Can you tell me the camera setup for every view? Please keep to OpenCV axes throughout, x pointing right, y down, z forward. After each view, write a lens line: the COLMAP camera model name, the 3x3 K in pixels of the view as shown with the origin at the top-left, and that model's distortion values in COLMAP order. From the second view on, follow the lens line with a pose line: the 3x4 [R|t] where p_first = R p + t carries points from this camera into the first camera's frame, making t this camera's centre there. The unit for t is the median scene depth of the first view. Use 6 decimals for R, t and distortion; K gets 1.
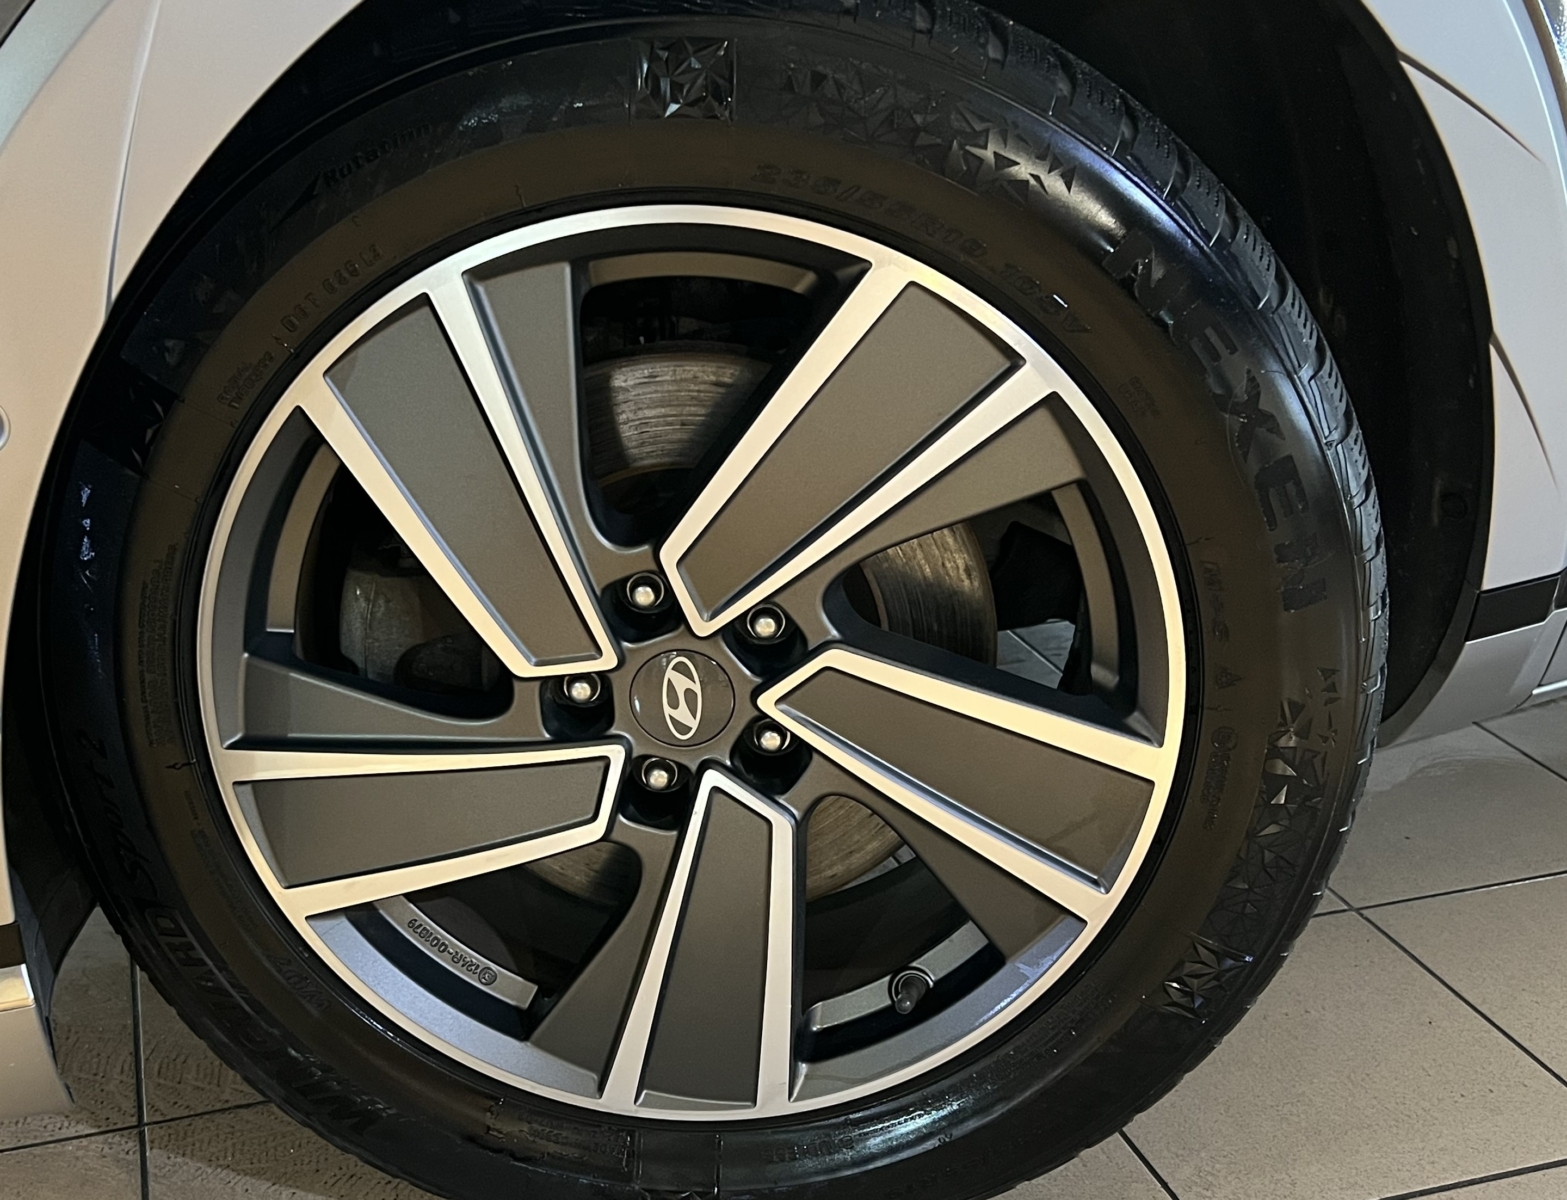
lens RADIAL K [[1450.3, 0, 782.7], [0, 1450.3, 610.7], [0, 0, 1]] dist [0.048061, 0.000000]
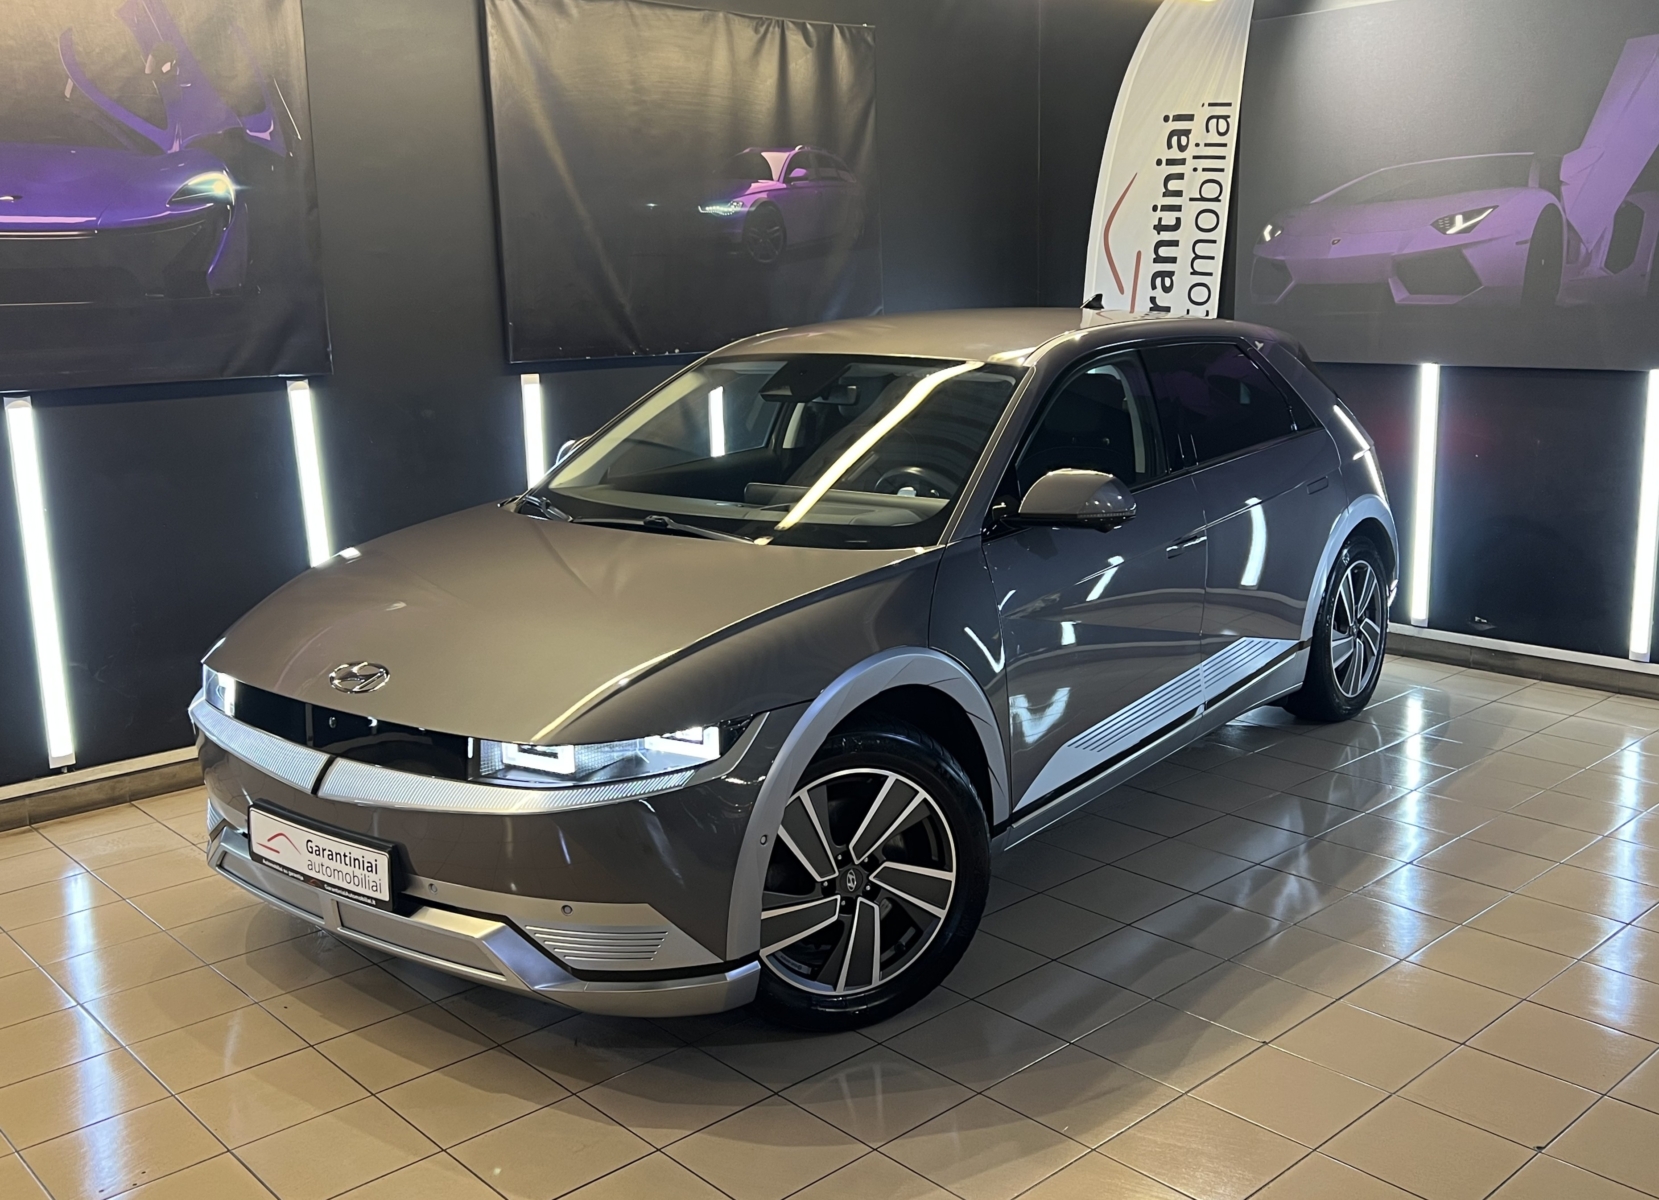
lens RADIAL K [[1530.5, 0, 840.6], [0, 1530.5, 616.3], [0, 0, 1]] dist [0.230974, 0.000000]
pose [[0.877079, -0.091624, 0.471527, -2.151146], [0.166794, 0.978652, -0.120086, -0.160024], [-0.450458, 0.183972, 0.873637, -3.052494]]
